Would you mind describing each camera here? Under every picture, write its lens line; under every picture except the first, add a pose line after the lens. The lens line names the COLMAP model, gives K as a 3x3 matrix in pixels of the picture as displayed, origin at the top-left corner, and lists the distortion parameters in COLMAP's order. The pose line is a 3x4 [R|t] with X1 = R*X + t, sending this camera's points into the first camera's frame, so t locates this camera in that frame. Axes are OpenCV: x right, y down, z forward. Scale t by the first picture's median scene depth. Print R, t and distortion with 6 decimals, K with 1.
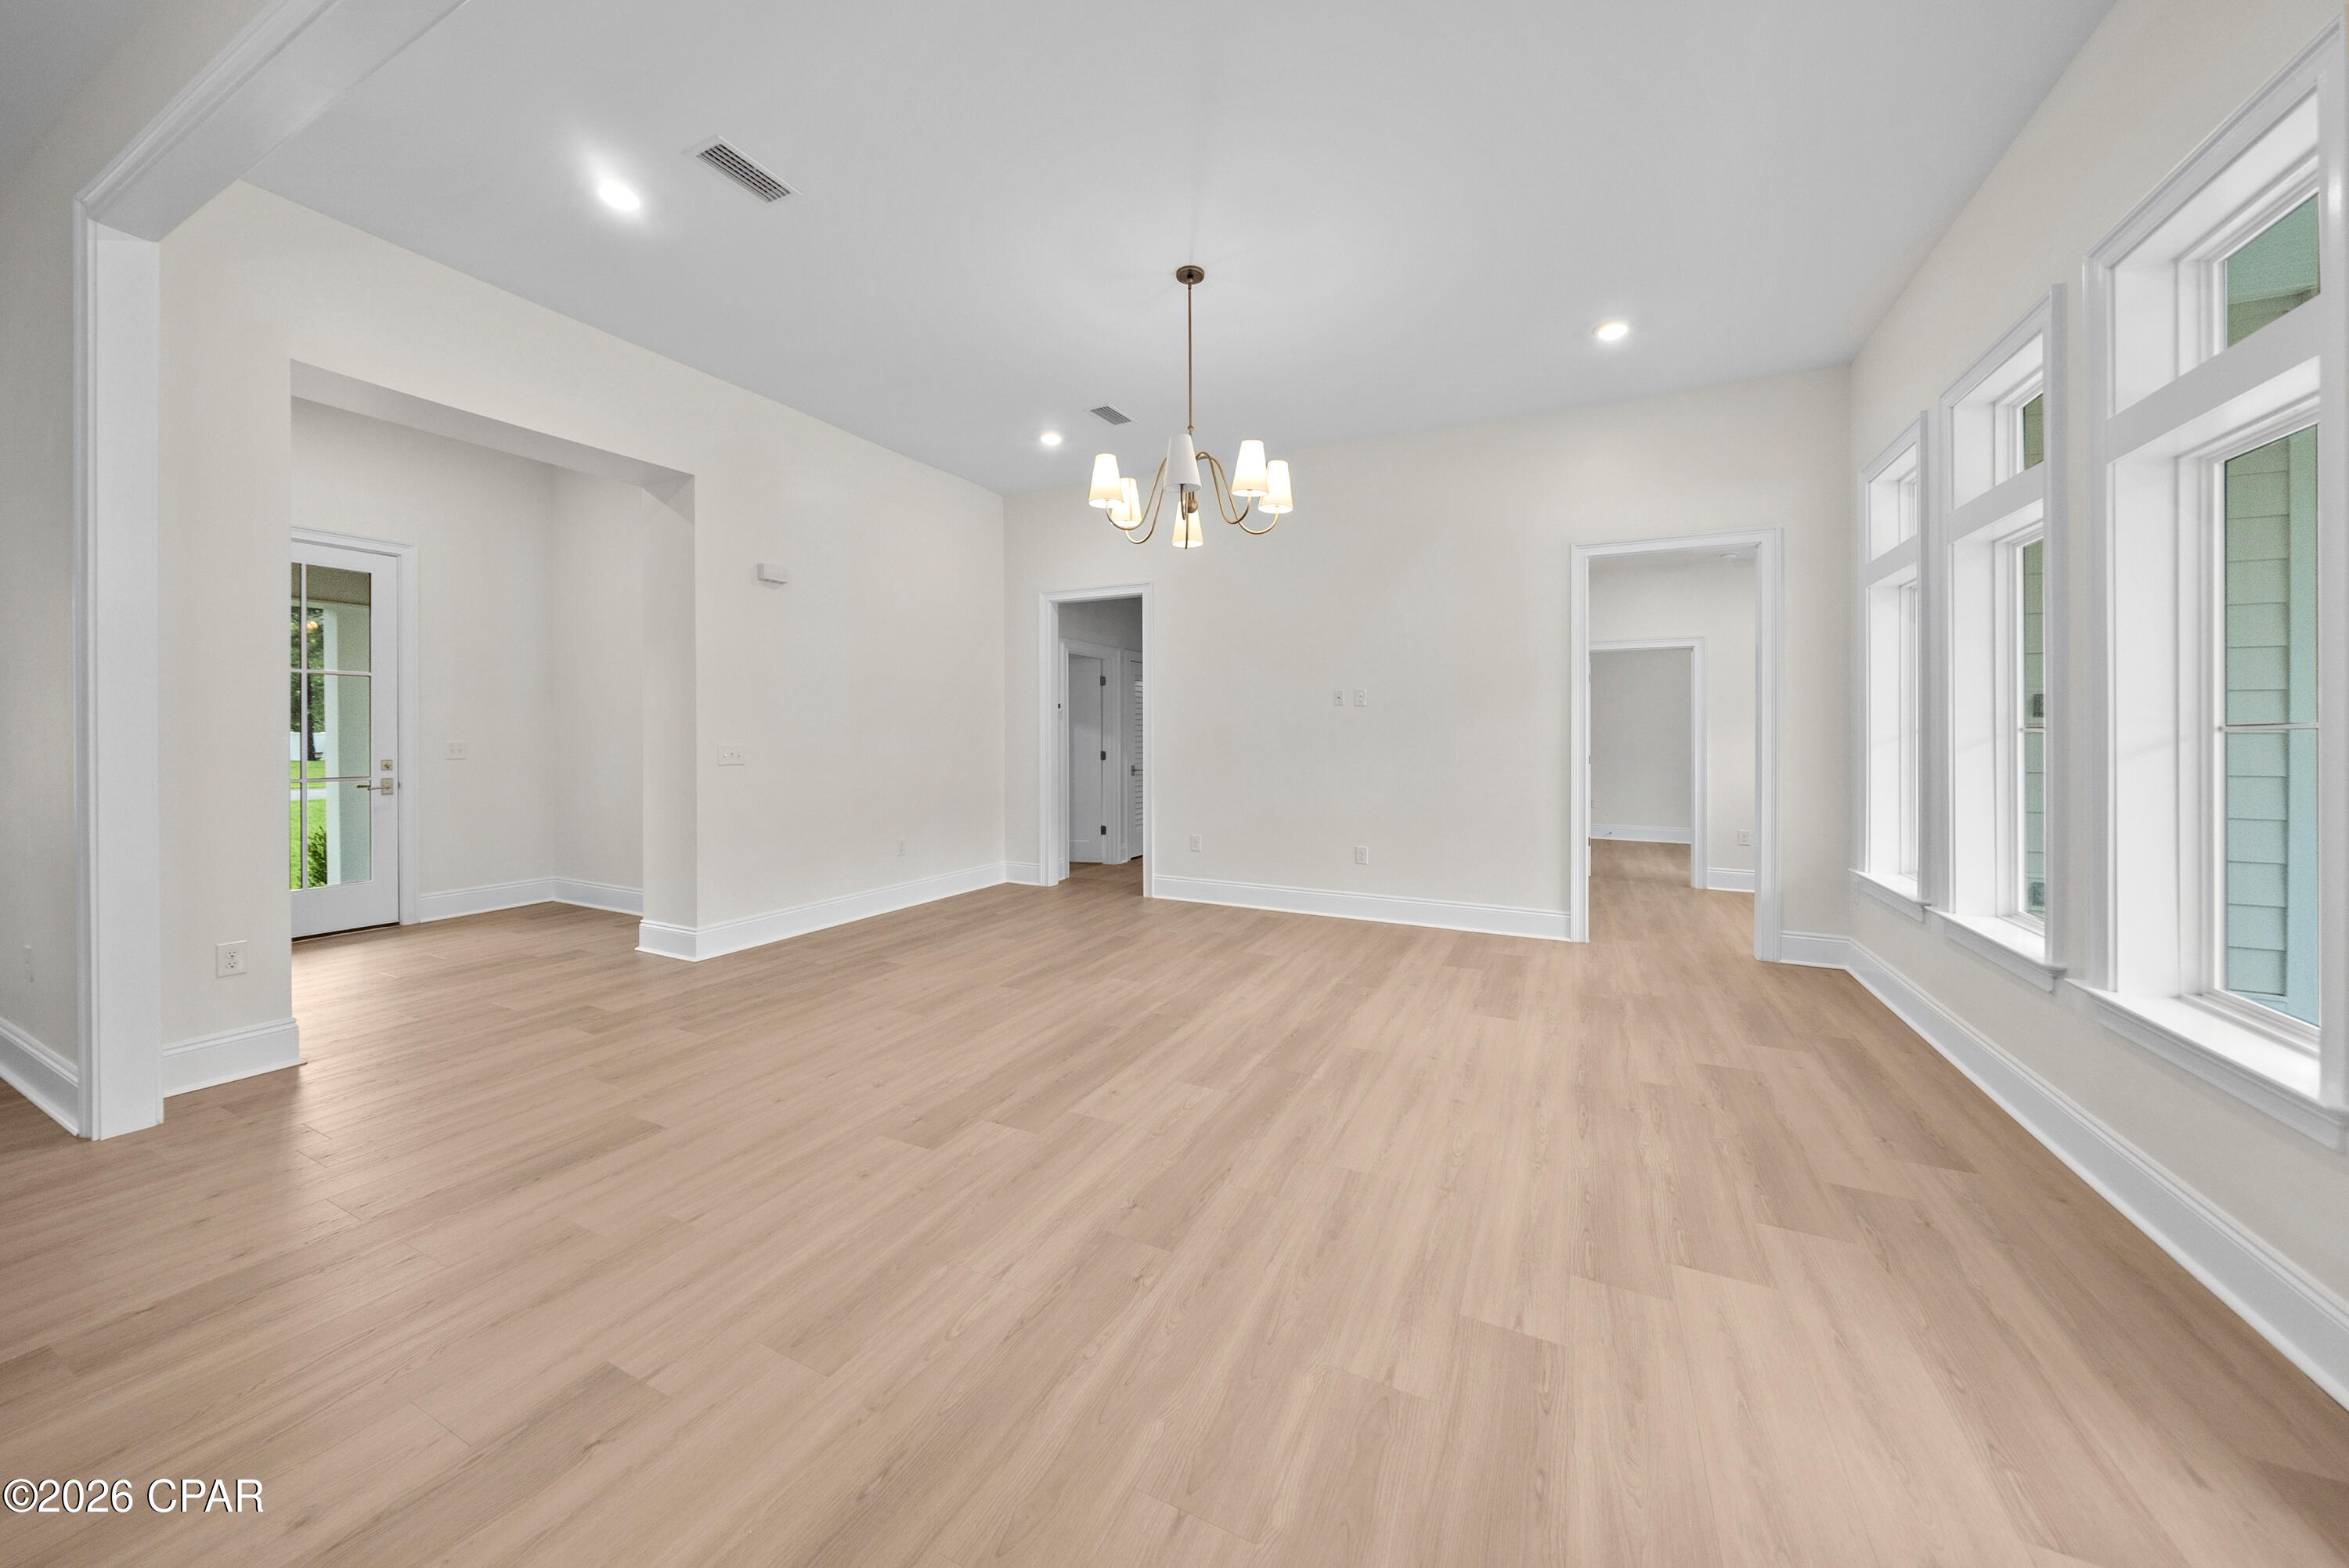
lens RADIAL K [[831.7, 0, 1157.7], [0, 831.7, 734.6], [0, 0, 1]] dist [-0.004073, -0.000184]
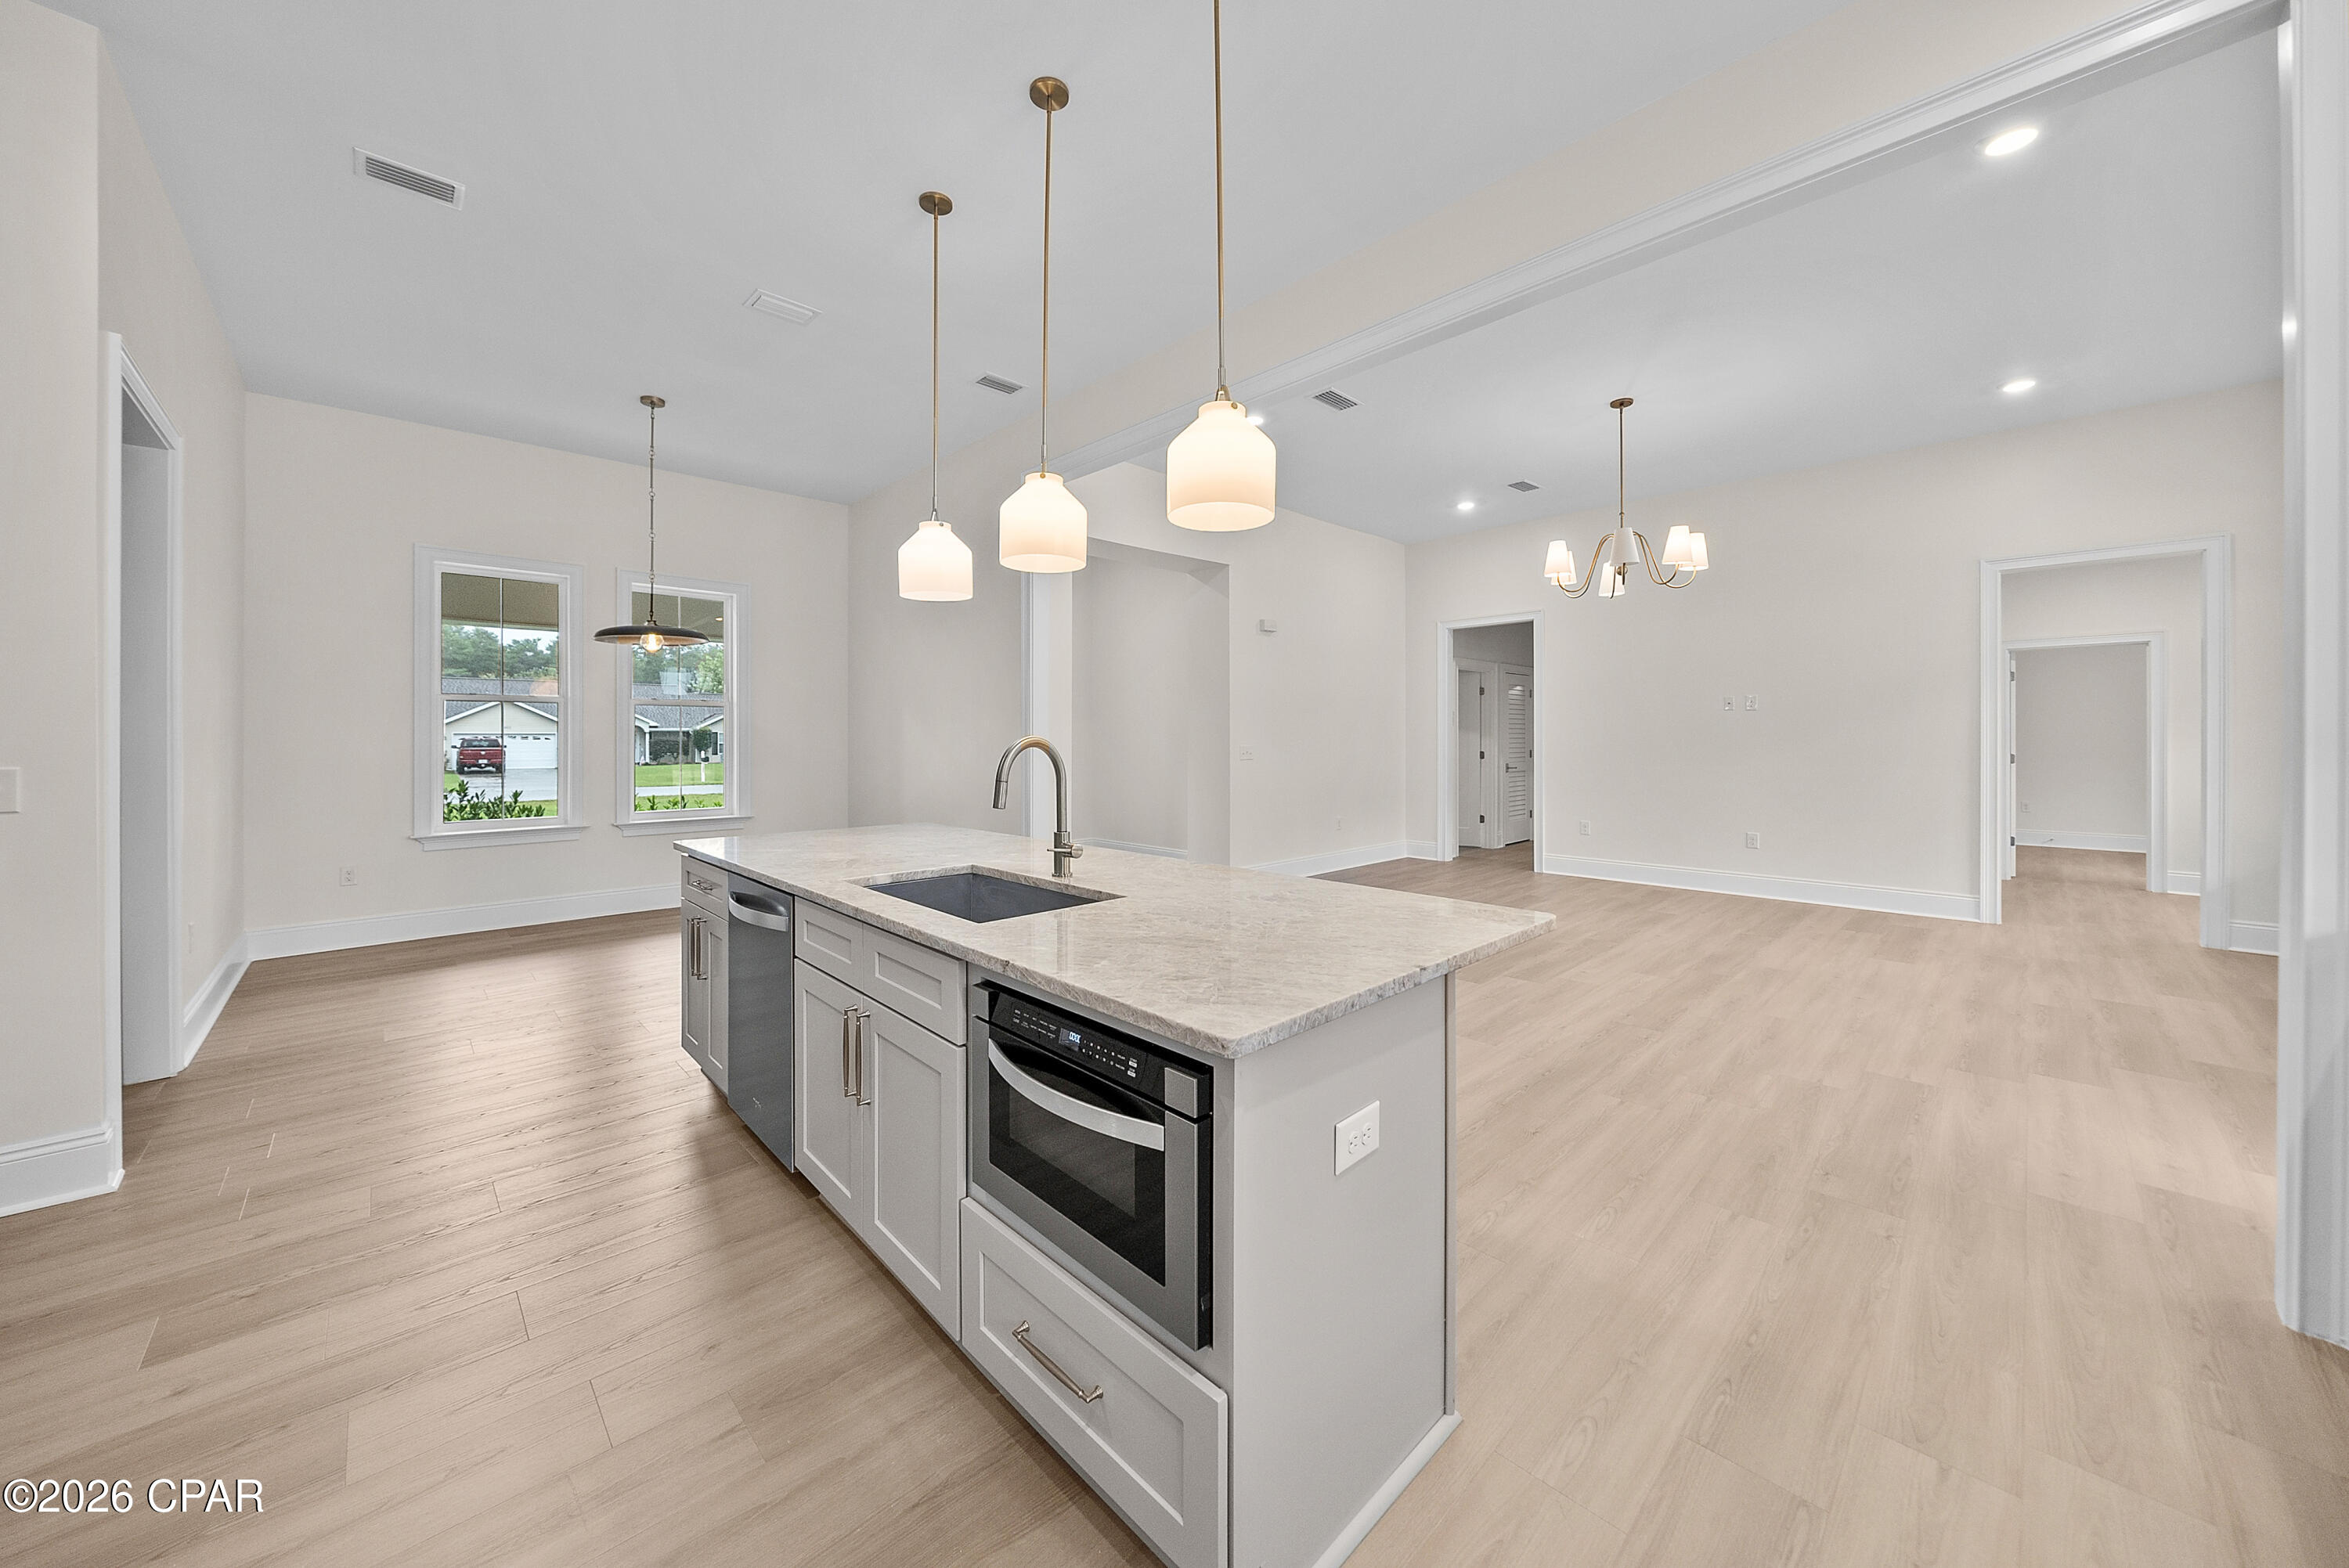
lens RADIAL K [[831.7, 0, 1162.9], [0, 831.7, 746.2], [0, 0, 1]] dist [-0.004073, -0.000184]
pose [[0.942097, -0.003439, -0.335323, -0.209441], [0.006729, 0.999940, 0.008649, -0.000440], [0.335274, -0.010405, 0.942063, -0.537676]]
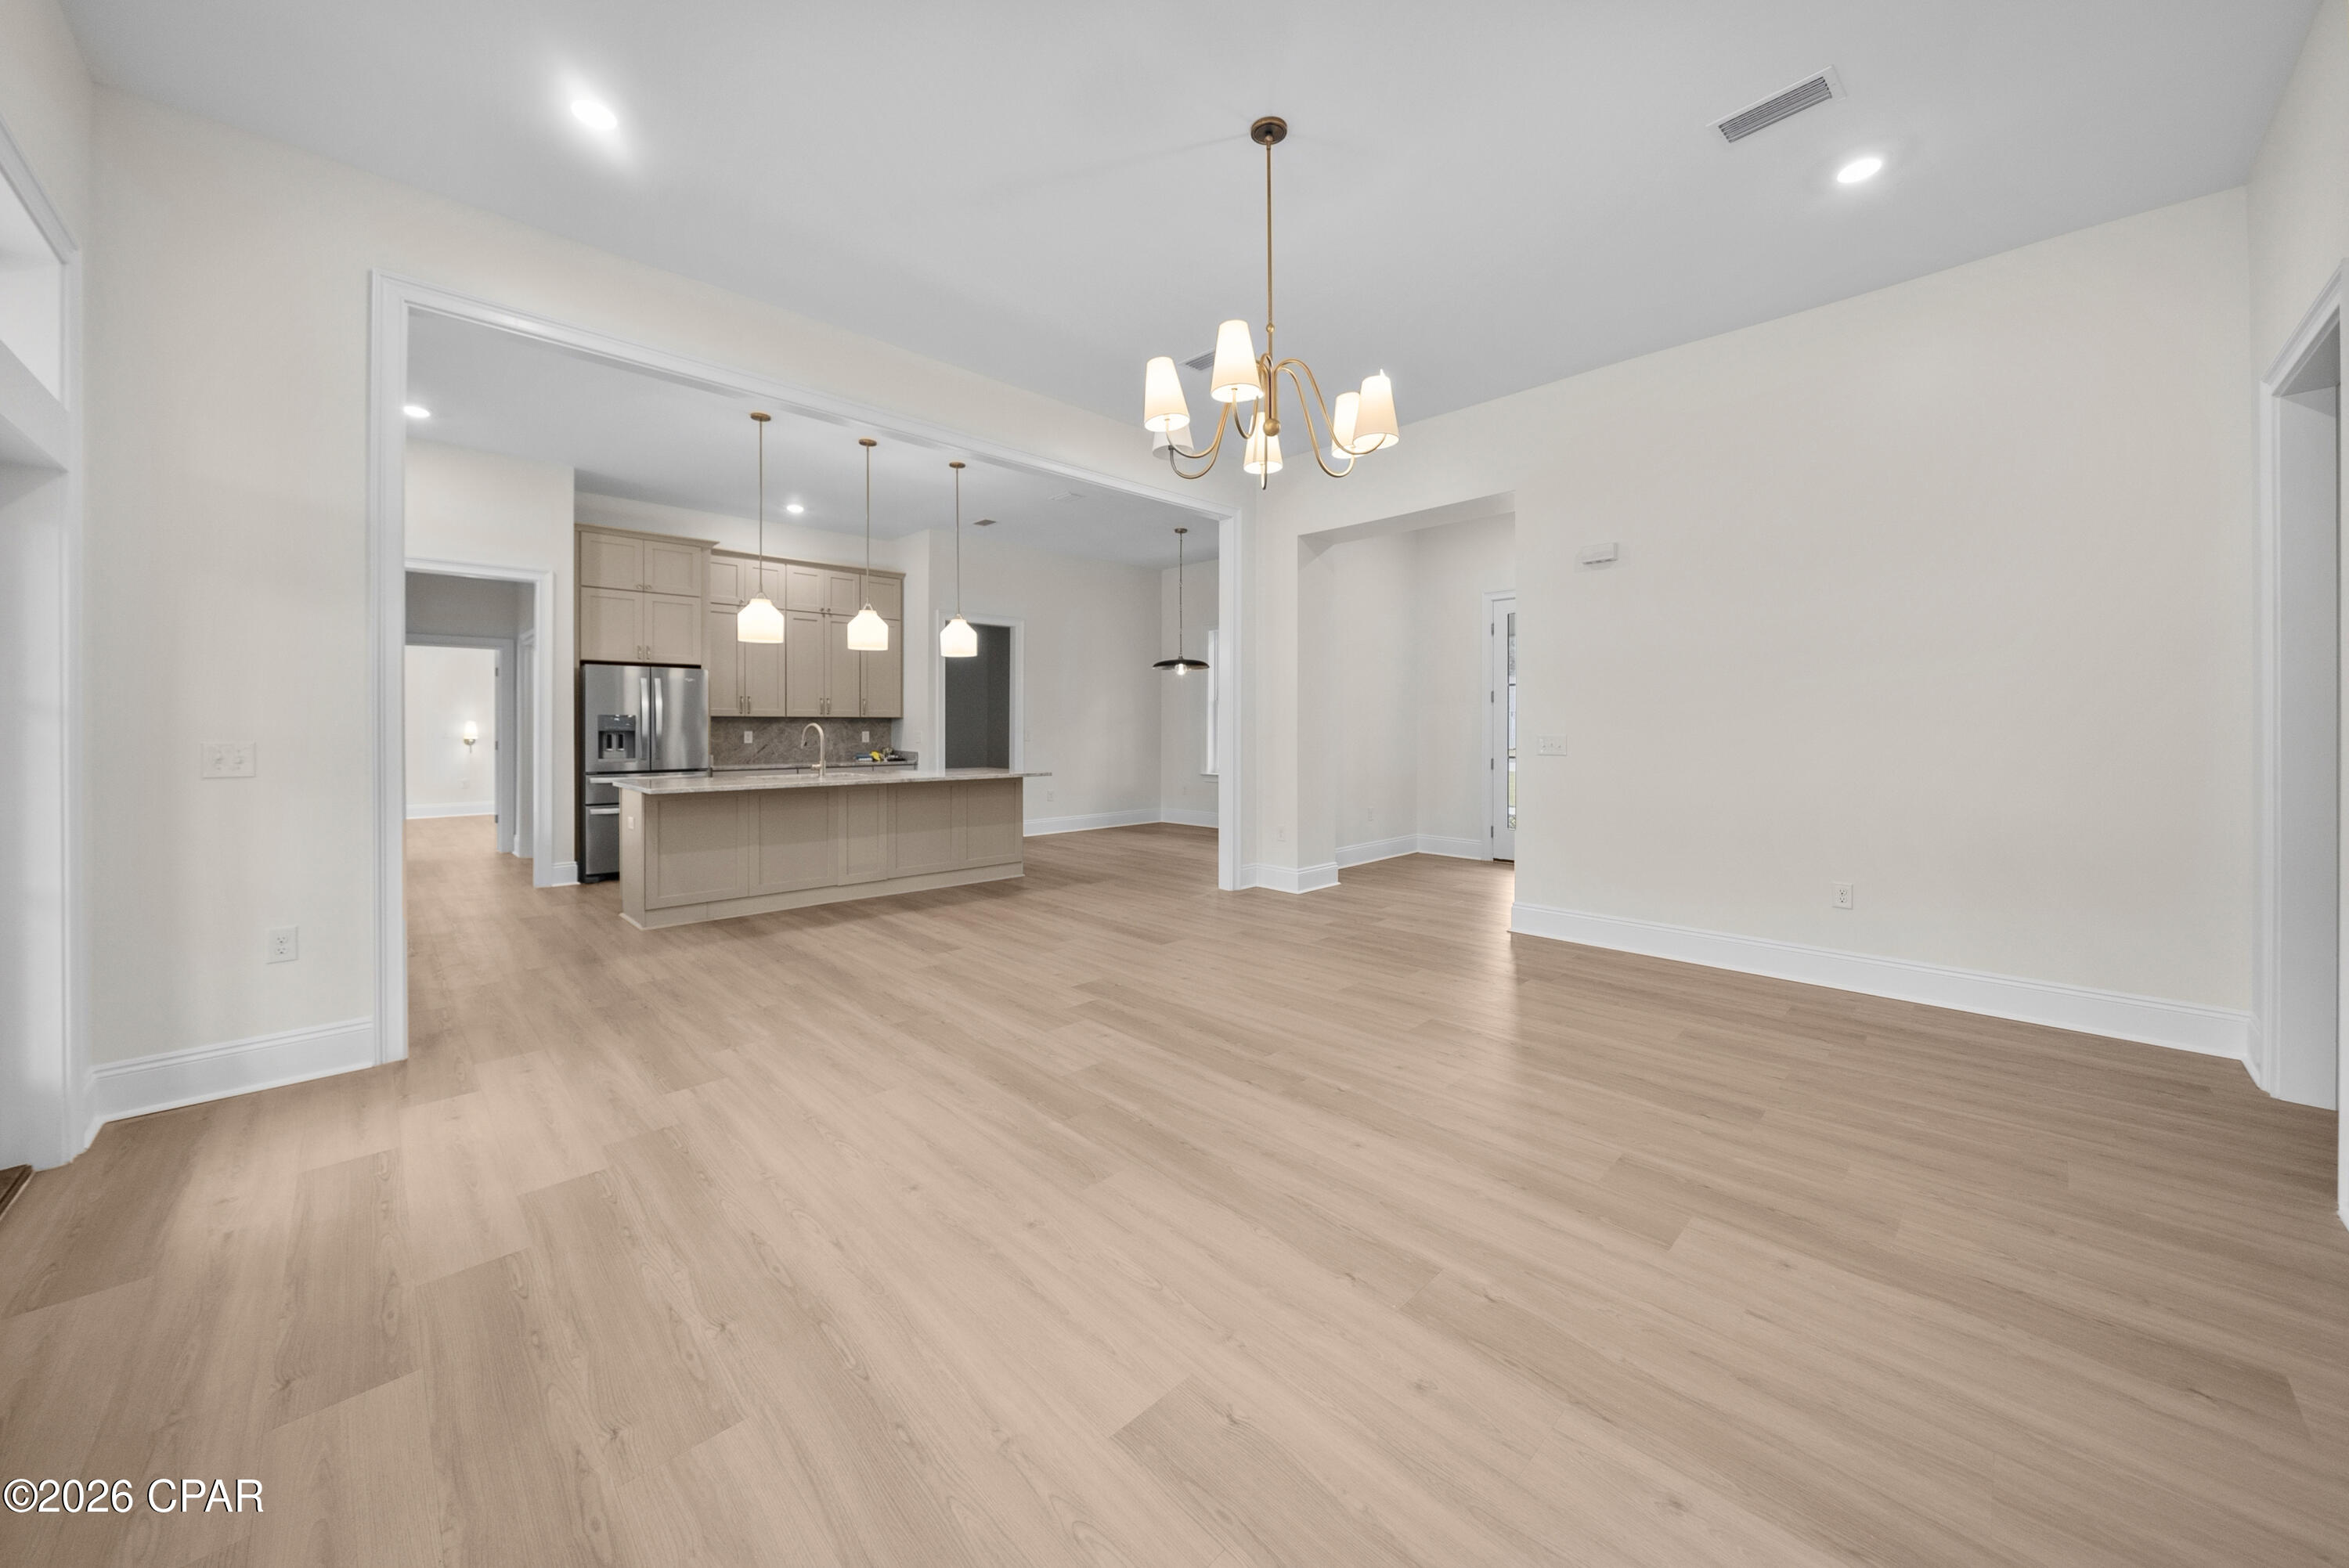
lens RADIAL K [[831.7, 0, 1163.1], [0, 831.7, 733.7], [0, 0, 1]] dist [-0.004073, -0.000184]
pose [[-0.329436, 0.004368, -0.944168, 0.786956], [-0.002018, 0.999984, 0.005331, 0.005698], [0.944176, 0.003662, -0.329421, 1.138725]]
